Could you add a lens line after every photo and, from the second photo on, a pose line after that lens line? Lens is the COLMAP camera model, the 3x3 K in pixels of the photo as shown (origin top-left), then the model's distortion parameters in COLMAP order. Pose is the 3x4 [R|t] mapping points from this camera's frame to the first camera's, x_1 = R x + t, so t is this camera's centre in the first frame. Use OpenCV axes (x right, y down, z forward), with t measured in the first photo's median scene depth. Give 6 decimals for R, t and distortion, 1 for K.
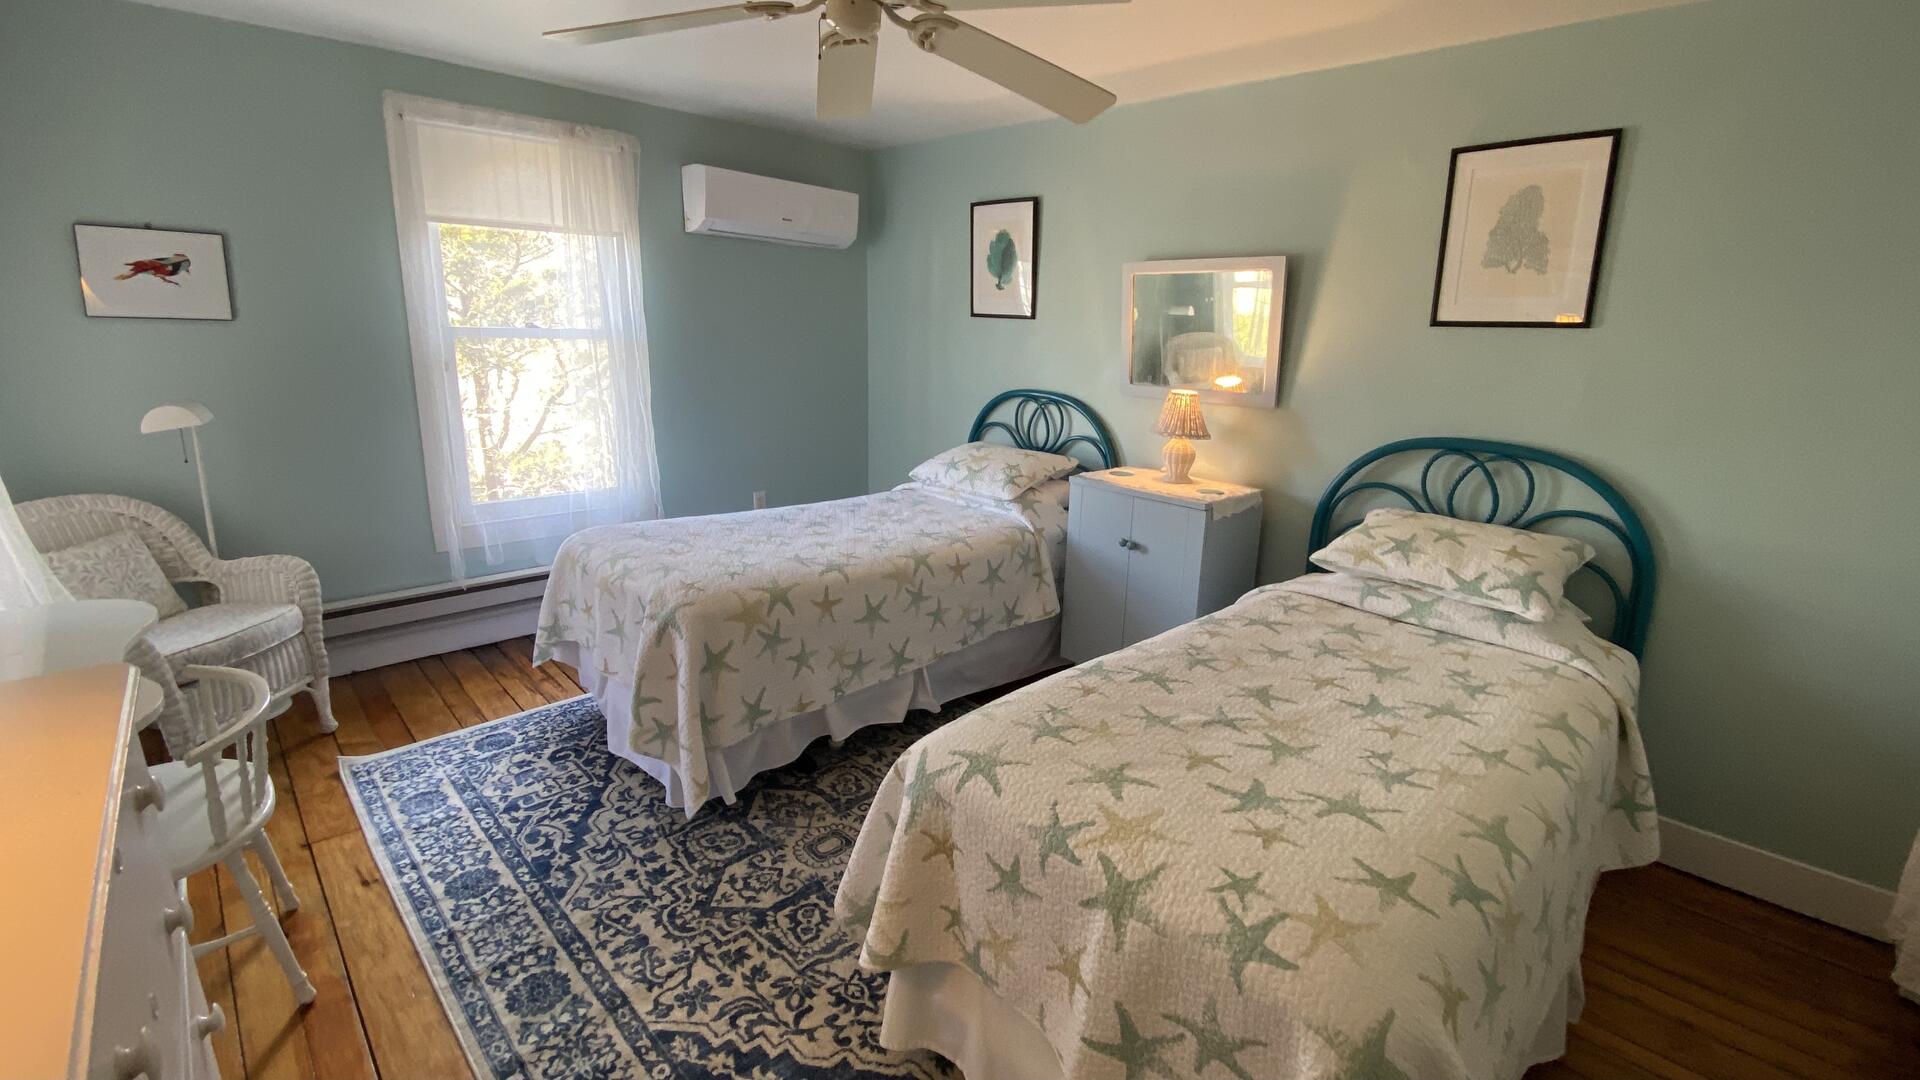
lens RADIAL K [[824.8, 0, 961.7], [0, 824.8, 520.5], [0, 0, 1]] dist [0.038923, 0.000046]
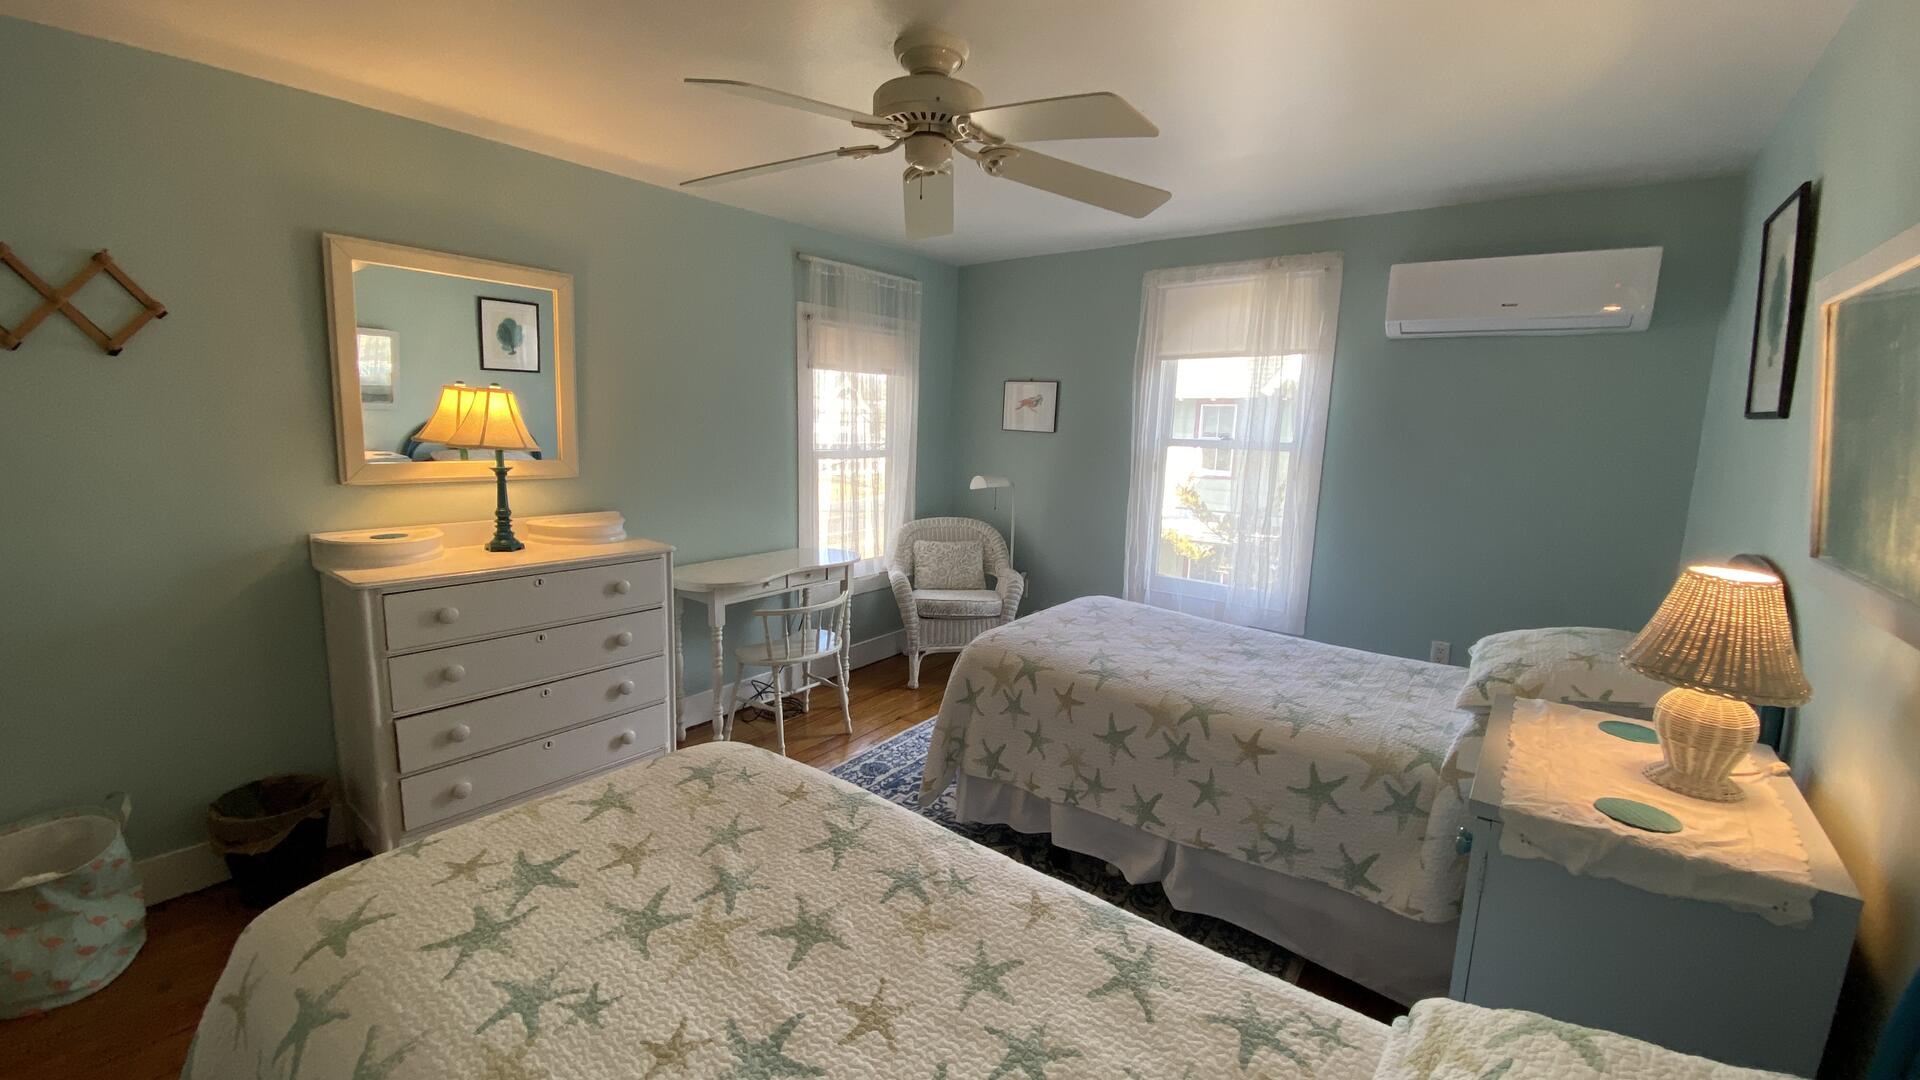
lens RADIAL K [[767.9, 0, 960.0], [0, 767.9, 540.0], [0, 0, 1]] dist [-0.001610, -0.000203]
pose [[0.152883, 0.131805, -0.979415, 0.651409], [-0.256449, 0.962406, 0.089485, -0.123891], [0.954390, 0.237490, 0.180937, 0.641997]]
